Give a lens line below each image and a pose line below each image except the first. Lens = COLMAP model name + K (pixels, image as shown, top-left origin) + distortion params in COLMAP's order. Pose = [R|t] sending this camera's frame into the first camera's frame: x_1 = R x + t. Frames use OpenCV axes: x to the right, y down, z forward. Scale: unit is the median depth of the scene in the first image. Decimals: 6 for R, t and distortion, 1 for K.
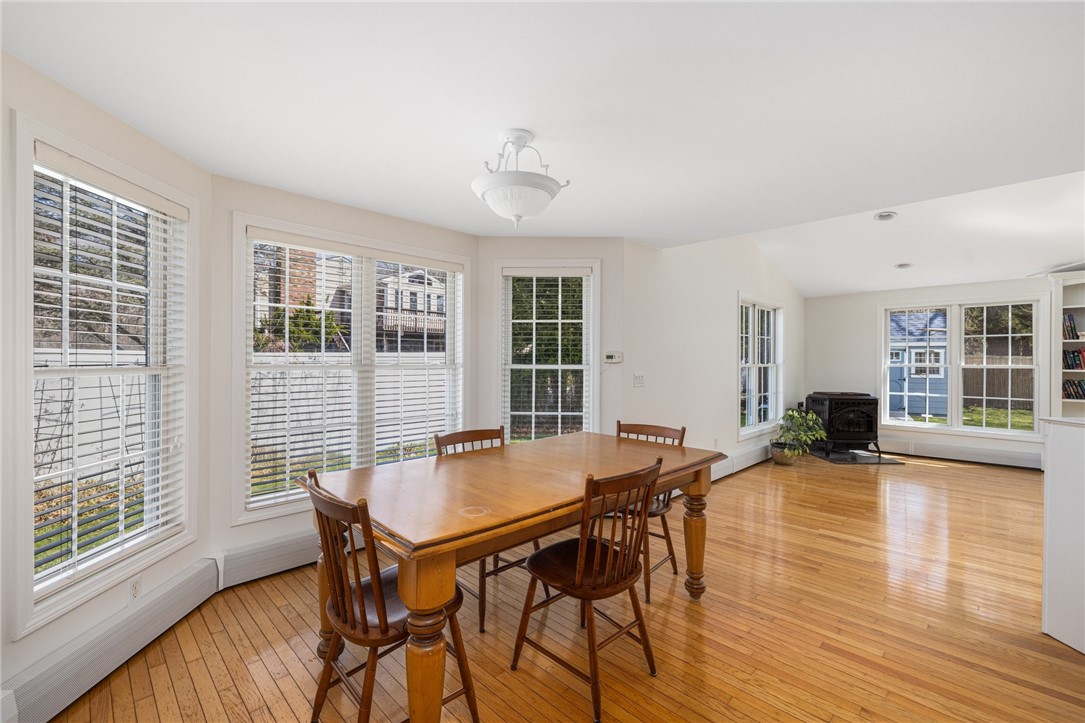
lens RADIAL K [[467.4, 0, 528.9], [0, 467.4, 358.6], [0, 0, 1]] dist [0.002104, -0.000067]
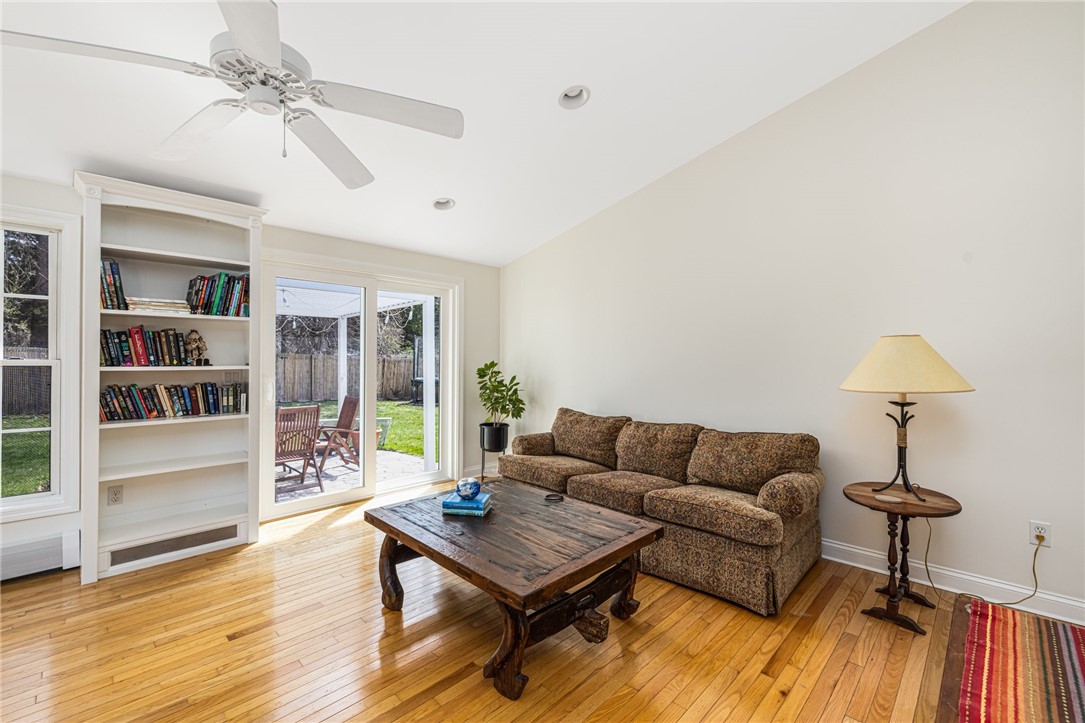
lens RADIAL K [[460.0, 0, 534.3], [0, 460.0, 358.3], [0, 0, 1]] dist [-0.001300, -0.000121]
pose [[-0.019770, -0.003395, 0.999799, 0.616723], [-0.004938, 0.999982, 0.003298, 0.009857], [-0.999792, -0.004872, -0.019786, 0.526825]]
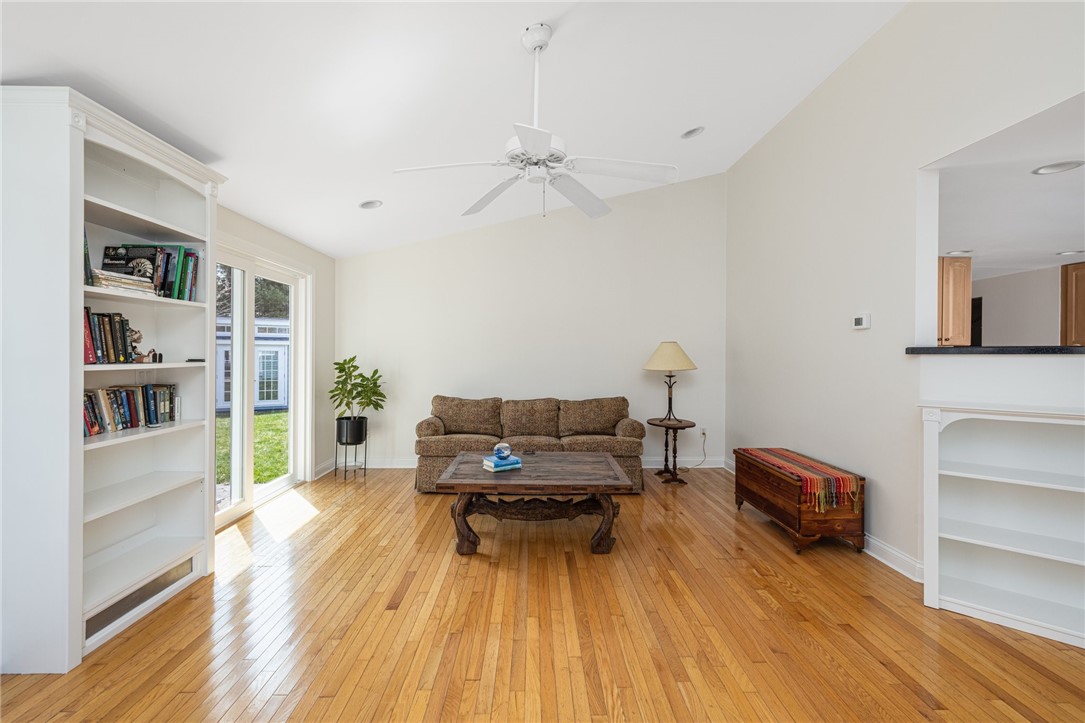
lens RADIAL K [[472.8, 0, 537.3], [0, 472.8, 354.6], [0, 0, 1]] dist [0.001301, 0.000003]
pose [[-0.726671, -0.009465, 0.686921, 0.611859], [-0.009053, 0.999950, 0.004201, 0.009986], [-0.686926, -0.003166, -0.726720, 1.004782]]
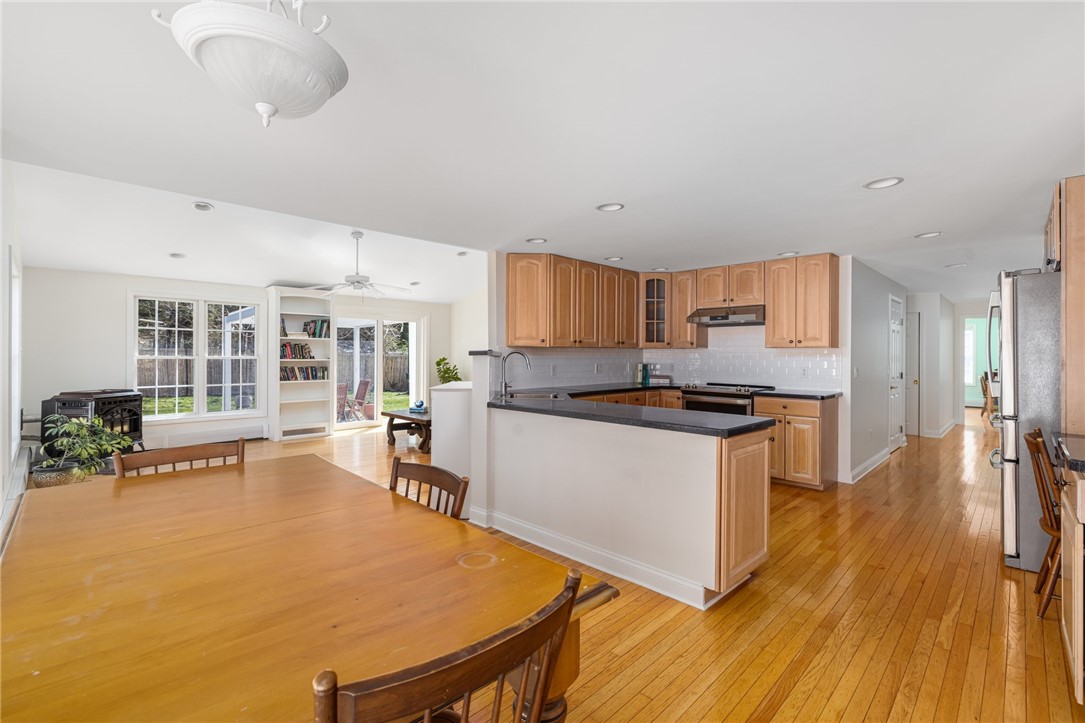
lens RADIAL K [[491.5, 0, 538.4], [0, 491.5, 355.9], [0, 0, 1]] dist [-0.004297, 0.000121]
pose [[-0.014771, -0.006308, 0.999871, -0.263840], [-0.005400, 0.999966, 0.006229, 0.001141], [-0.999876, -0.005307, -0.014804, 0.279406]]
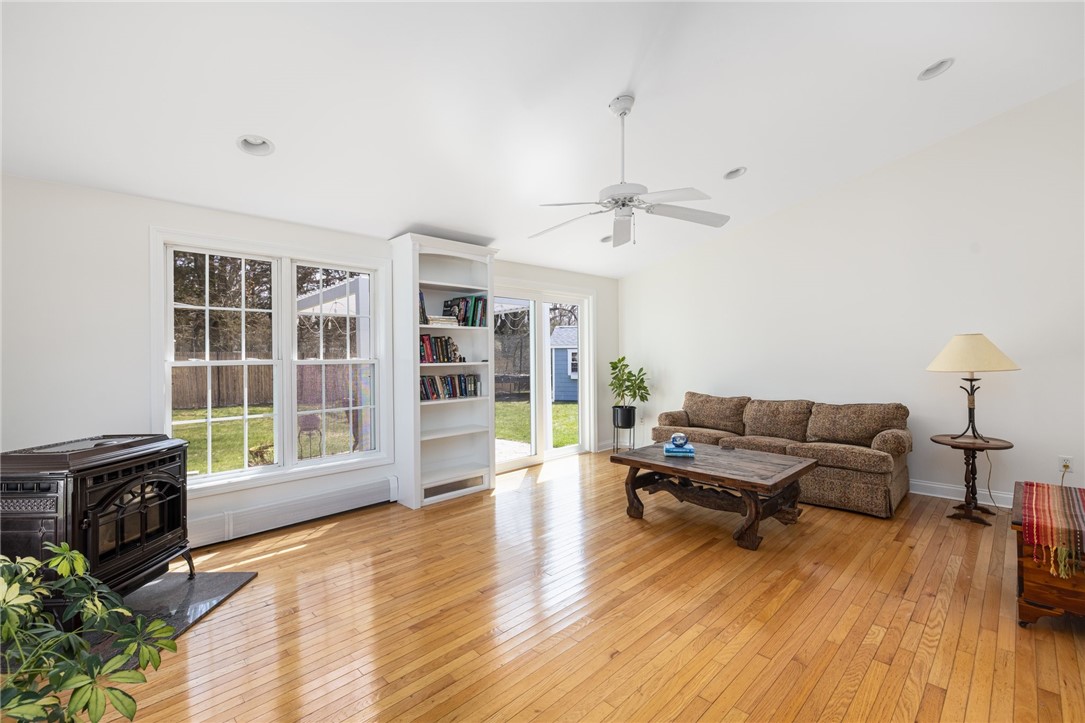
lens RADIAL K [[472.8, 0, 537.3], [0, 472.8, 354.6], [0, 0, 1]] dist [0.001301, 0.000003]
pose [[-0.003210, -0.003544, 0.999989, 0.366316], [0.010053, 0.999943, 0.003576, 0.008103], [-0.999944, 0.010064, -0.003174, 0.796095]]
